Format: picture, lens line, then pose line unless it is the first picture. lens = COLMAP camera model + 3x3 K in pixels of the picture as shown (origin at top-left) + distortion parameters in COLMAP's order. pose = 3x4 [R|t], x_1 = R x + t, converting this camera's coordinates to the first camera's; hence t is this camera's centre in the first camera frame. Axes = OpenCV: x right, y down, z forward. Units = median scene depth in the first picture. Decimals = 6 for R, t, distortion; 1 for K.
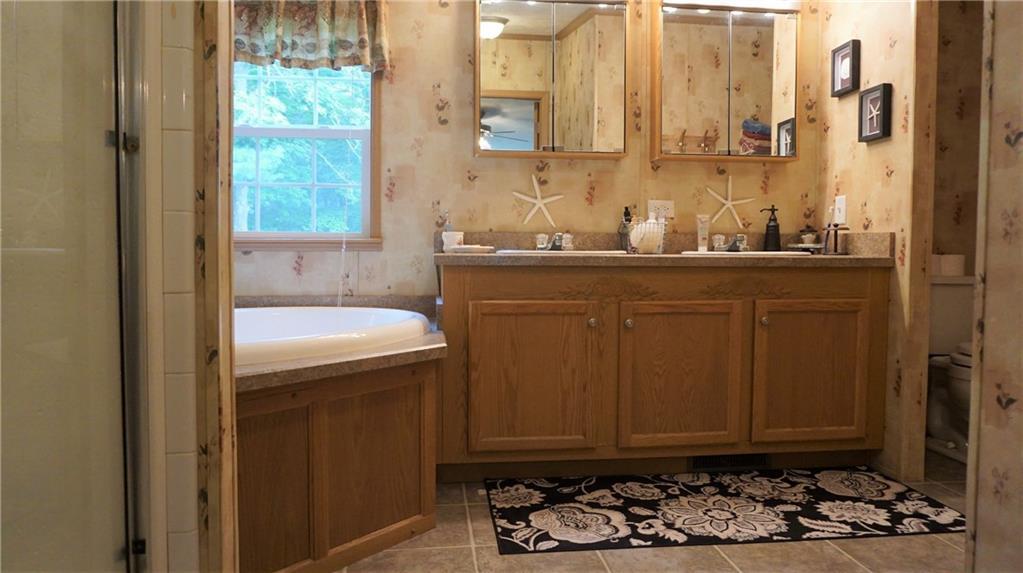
lens RADIAL K [[729.4, 0, 526.0], [0, 729.4, 281.3], [0, 0, 1]] dist [-0.027997, 0.002084]
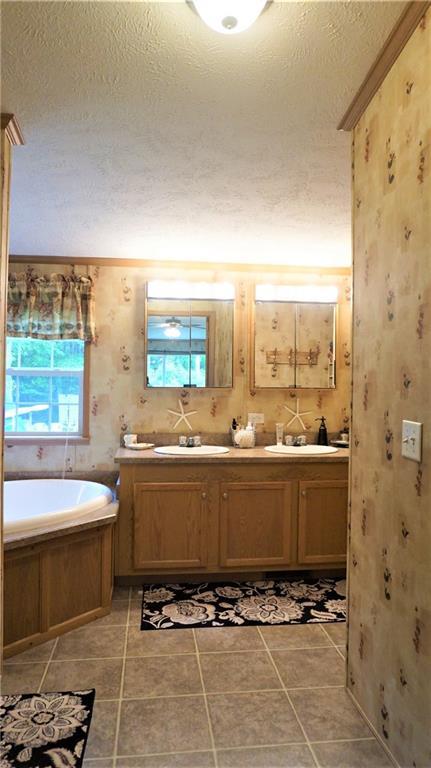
lens RADIAL K [[547.6, 0, 215.5], [0, 547.6, 384.0], [0, 0, 1]] dist [-0.027997, 0.002084]
pose [[0.999978, 0.003087, -0.005876, 0.126517], [-0.003380, 0.998714, -0.050587, -0.146796], [0.005713, 0.050606, 0.998702, -0.339325]]
